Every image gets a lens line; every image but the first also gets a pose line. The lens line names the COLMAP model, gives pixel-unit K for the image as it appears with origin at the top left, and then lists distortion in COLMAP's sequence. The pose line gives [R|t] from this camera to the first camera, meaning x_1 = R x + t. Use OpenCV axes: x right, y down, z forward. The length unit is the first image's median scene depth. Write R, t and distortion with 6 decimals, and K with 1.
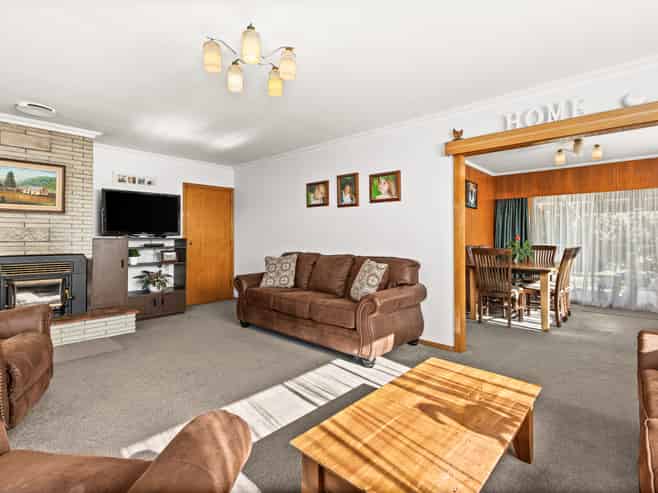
lens RADIAL K [[306.1, 0, 328.0], [0, 306.1, 239.3], [0, 0, 1]] dist [0.003611, 0.000170]
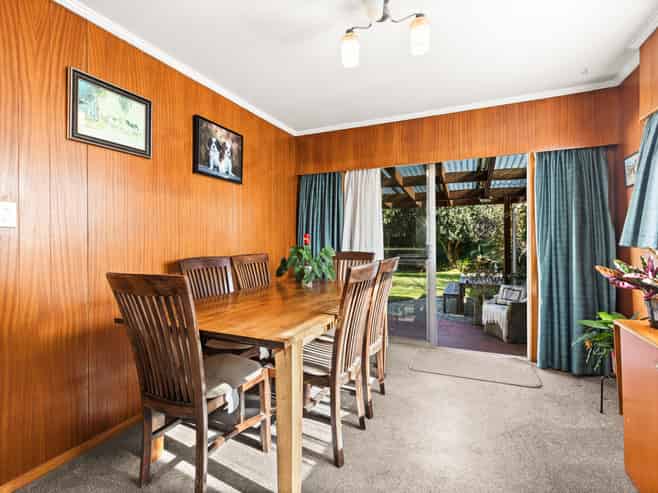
lens RADIAL K [[306.1, 0, 329.0], [0, 306.1, 241.9], [0, 0, 1]] dist [0.003611, 0.000170]
pose [[0.947780, -0.005044, 0.318886, 0.183775], [0.006626, 0.999971, -0.003878, 0.000356], [-0.318857, 0.005788, 0.947785, 0.187269]]
